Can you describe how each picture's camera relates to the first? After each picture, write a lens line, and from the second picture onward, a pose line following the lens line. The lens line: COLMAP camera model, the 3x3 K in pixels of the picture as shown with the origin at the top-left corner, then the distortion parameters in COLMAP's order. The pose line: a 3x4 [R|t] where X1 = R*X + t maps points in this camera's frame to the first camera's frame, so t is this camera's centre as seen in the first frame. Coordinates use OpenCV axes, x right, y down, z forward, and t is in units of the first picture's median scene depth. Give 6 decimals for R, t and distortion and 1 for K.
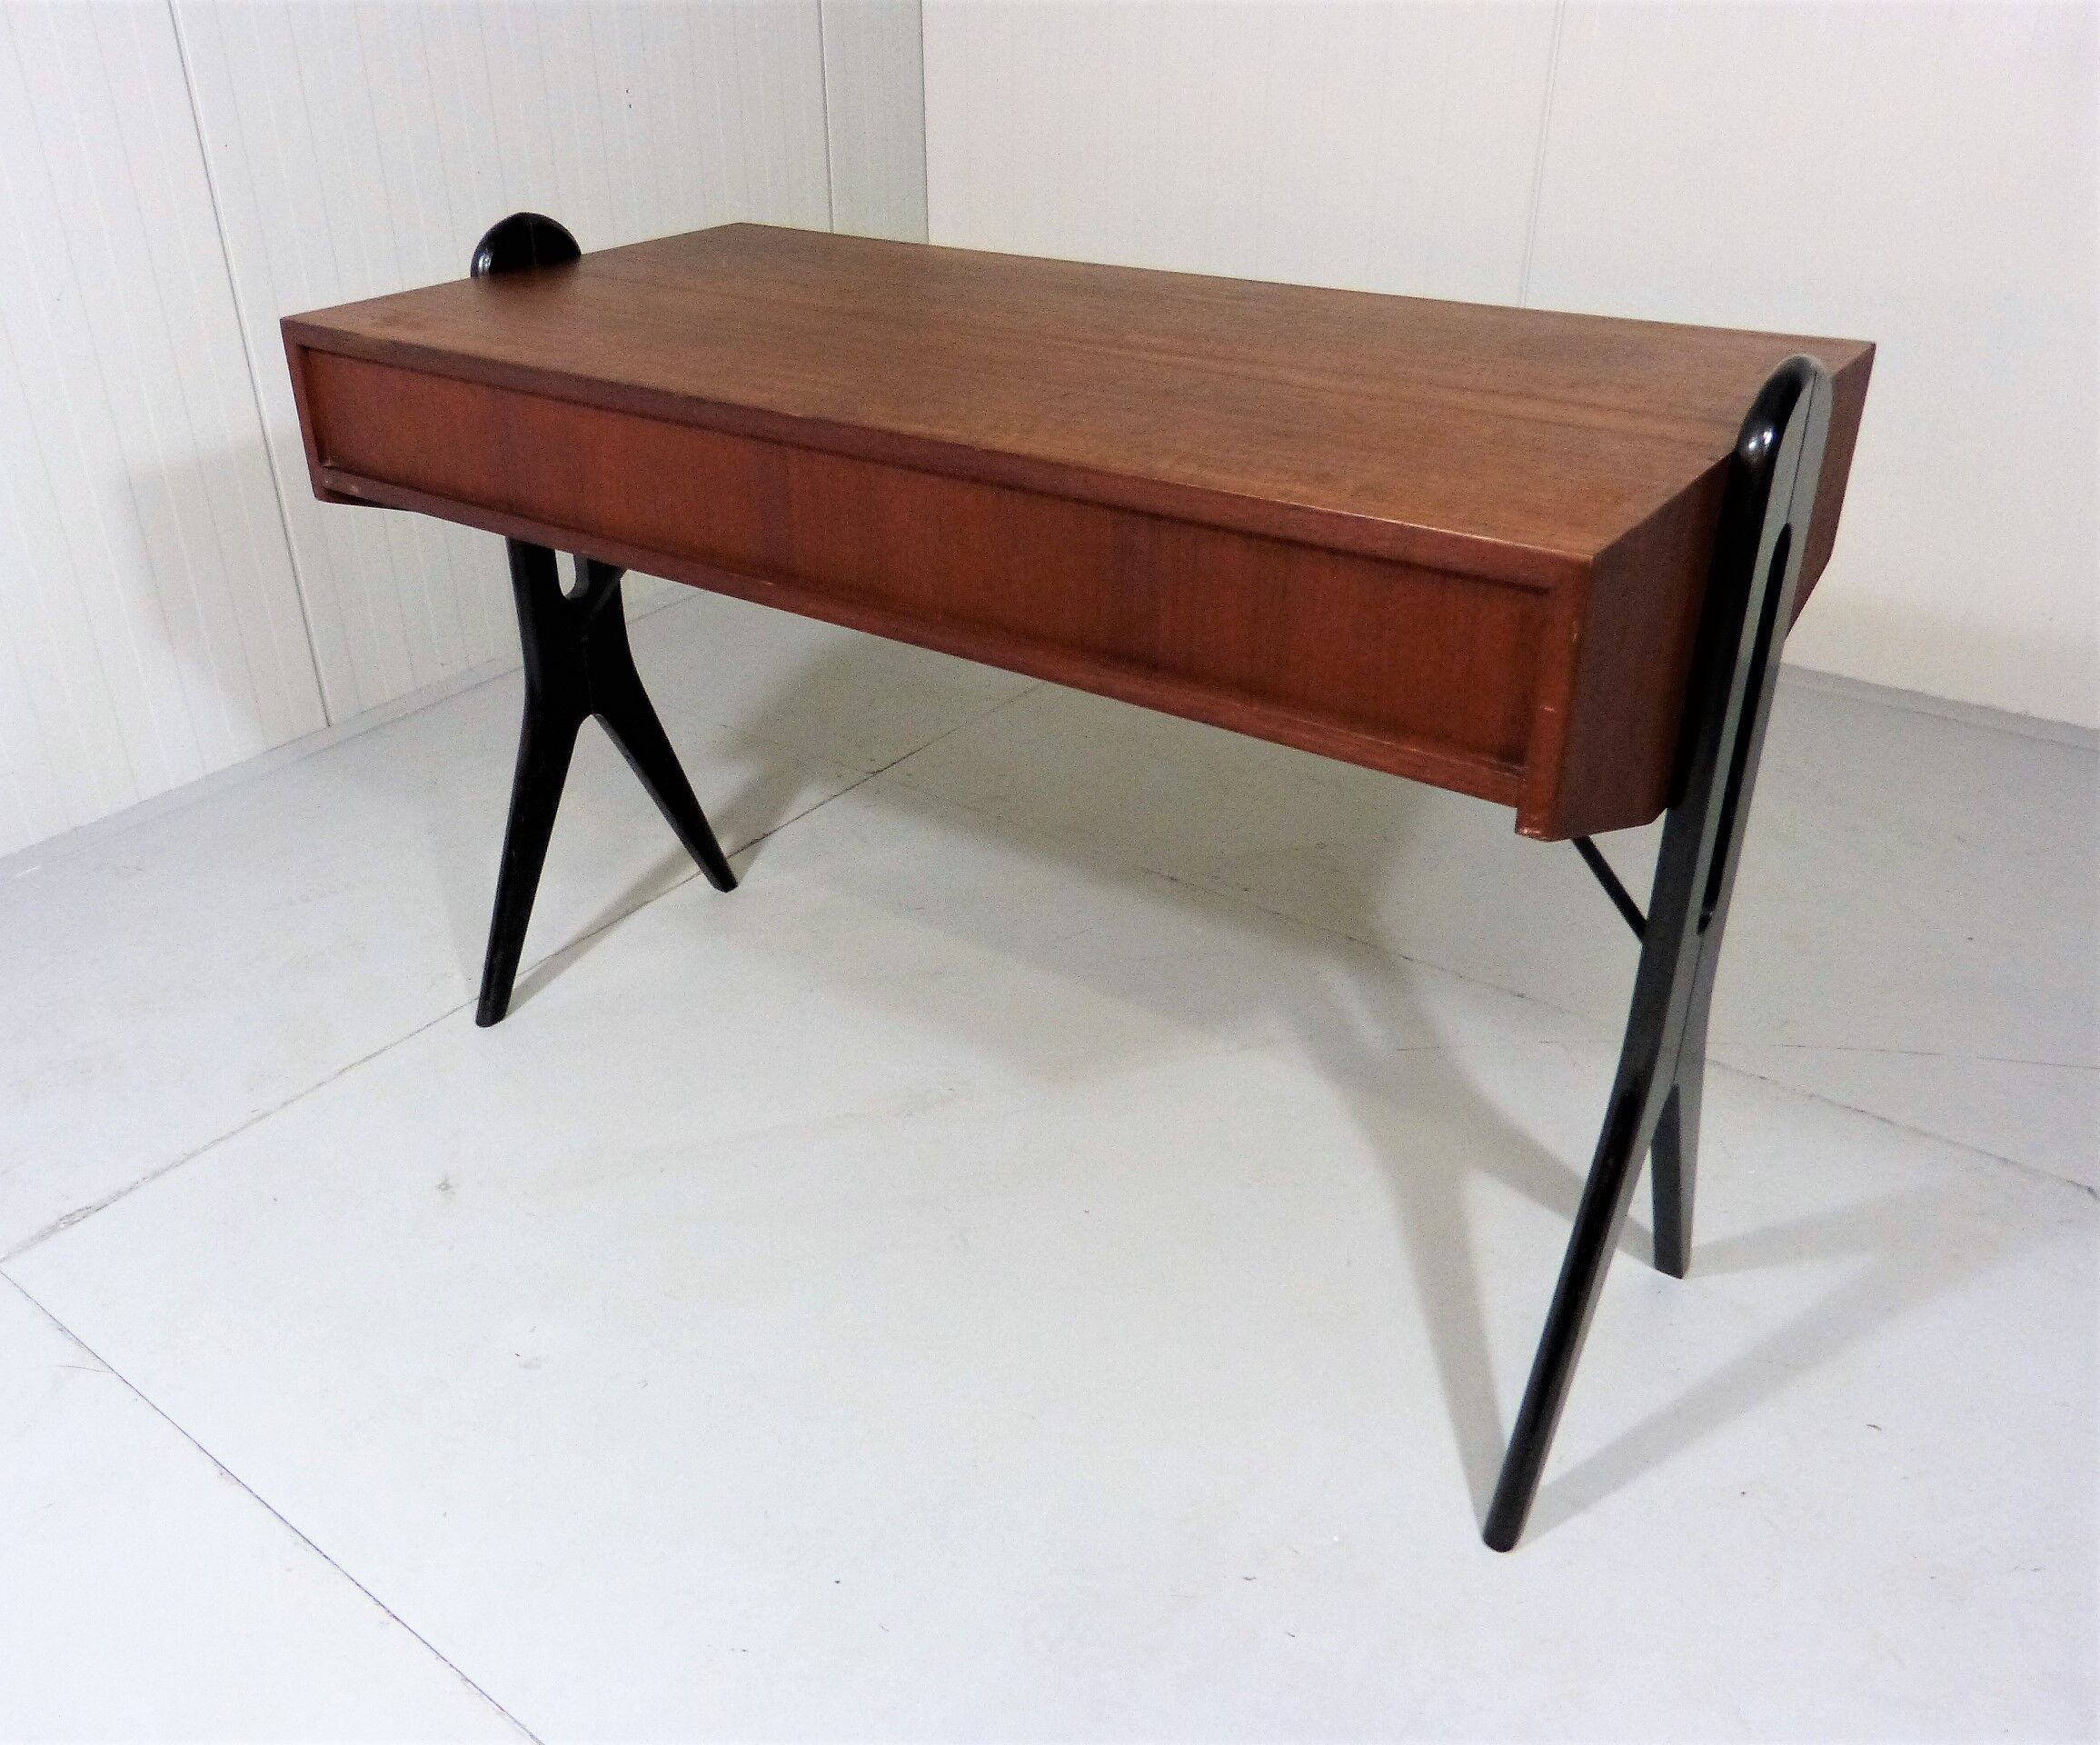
lens RADIAL K [[1719.1, 0, 934.6], [0, 1719.1, 872.0], [0, 0, 1]] dist [0.005493, -0.011046]
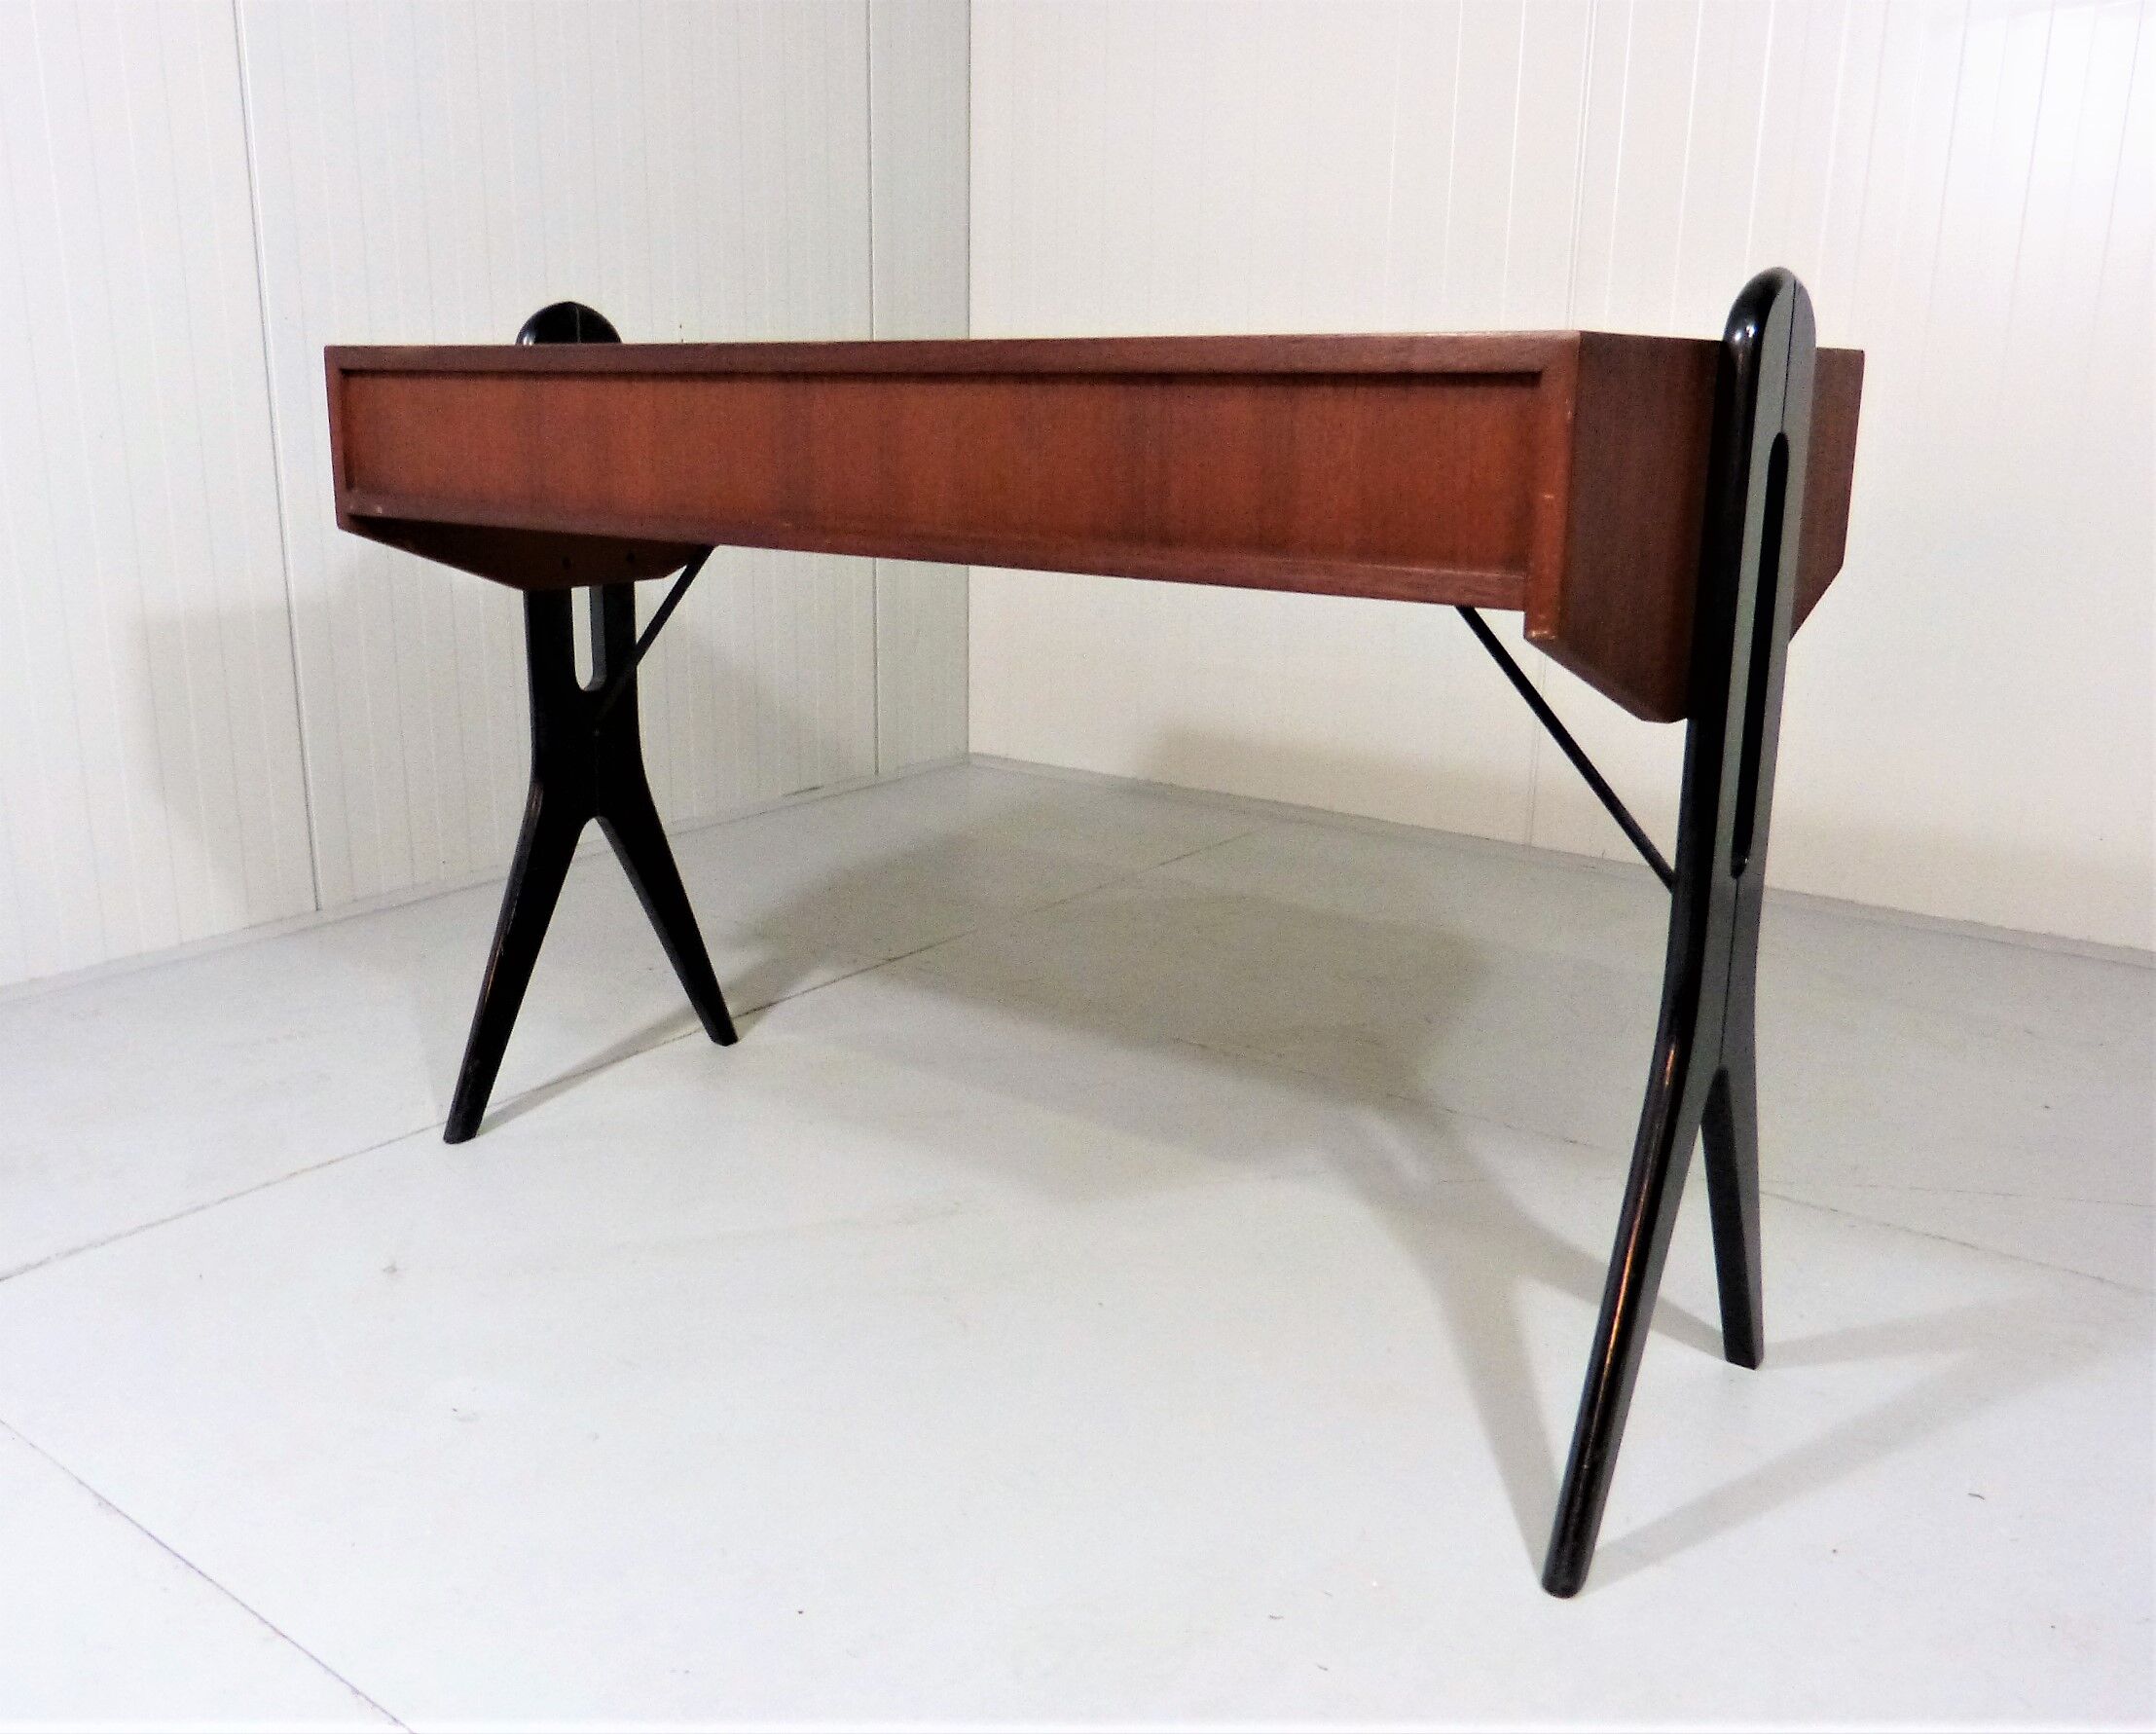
lens RADIAL K [[1836.6, 0, 1000.5], [0, 1836.6, 857.9], [0, 0, 1]] dist [-0.014618, 0.016932]
pose [[0.999398, 0.031838, 0.013800, 0.015740], [-0.027357, 0.967574, -0.251103, 0.225332], [-0.021347, 0.250574, 0.967862, 0.010164]]
